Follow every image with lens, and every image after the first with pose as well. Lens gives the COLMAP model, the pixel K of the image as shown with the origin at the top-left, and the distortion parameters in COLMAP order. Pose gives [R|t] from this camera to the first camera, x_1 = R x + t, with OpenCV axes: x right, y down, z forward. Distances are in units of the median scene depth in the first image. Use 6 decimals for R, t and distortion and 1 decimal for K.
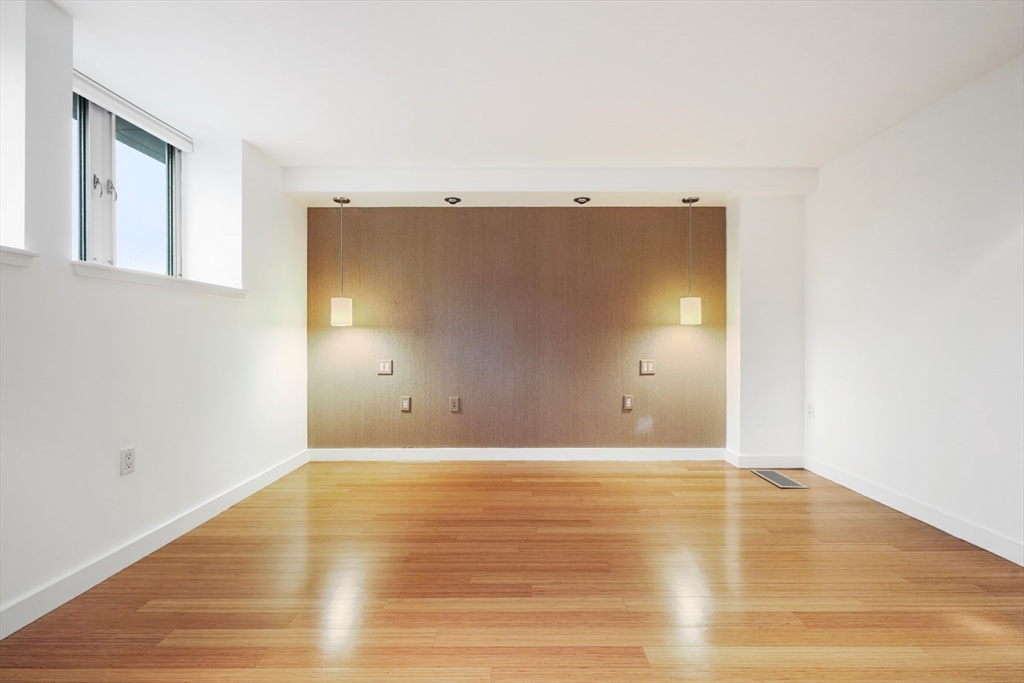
lens RADIAL K [[426.0, 0, 524.6], [0, 426.0, 339.4], [0, 0, 1]] dist [-0.000841, -0.000003]
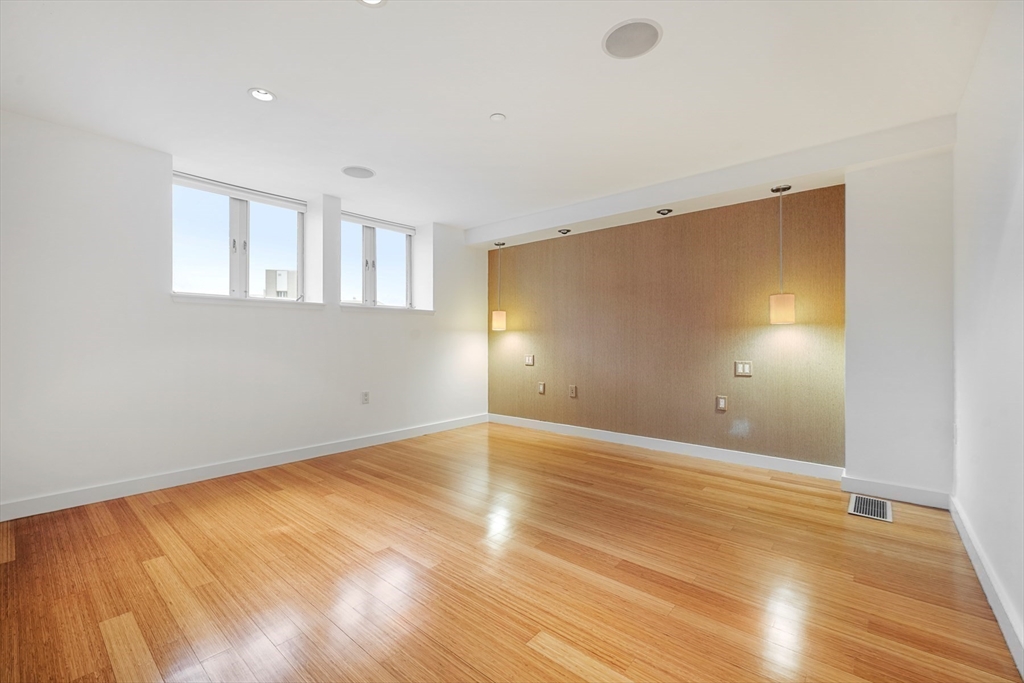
lens RADIAL K [[426.0, 0, 524.6], [0, 426.0, 339.4], [0, 0, 1]] dist [-0.000841, -0.000003]
pose [[0.770028, 0.000749, -0.638010, 0.559510], [-0.000597, 1.000000, 0.000453, -0.001276], [0.638010, 0.000032, 0.770028, -0.066009]]
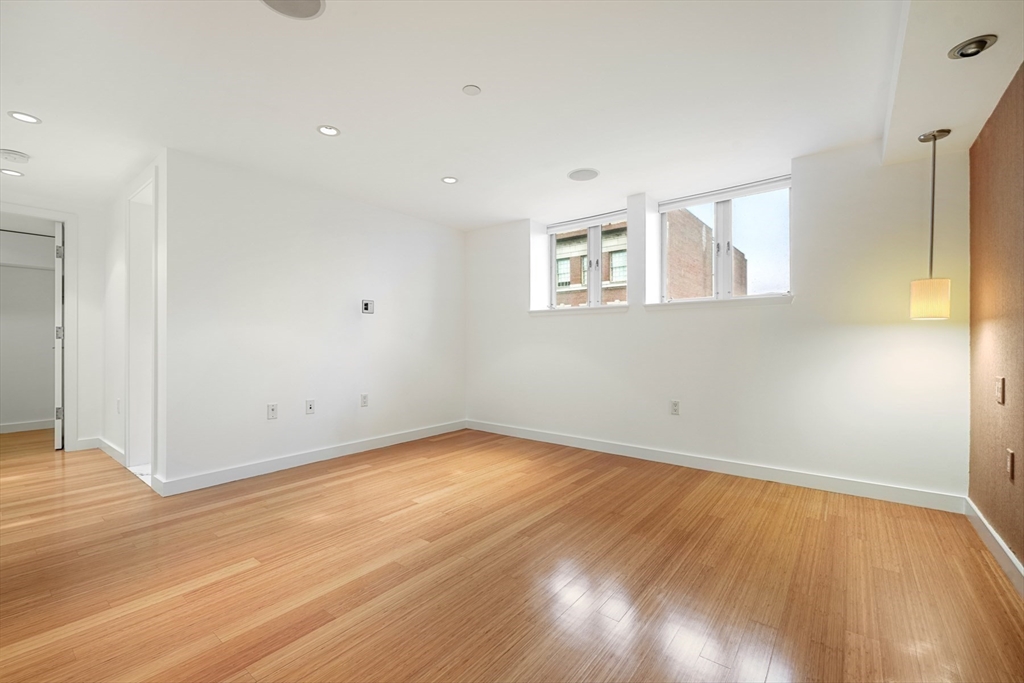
lens RADIAL K [[444.2, 0, 512.0], [0, 444.2, 341.5], [0, 0, 1]] dist [0.000403, -0.000065]
pose [[-0.630818, 0.001606, -0.775929, 0.544772], [0.004298, 0.999990, -0.001425, 0.001466], [0.775919, -0.004234, -0.630819, 0.917071]]
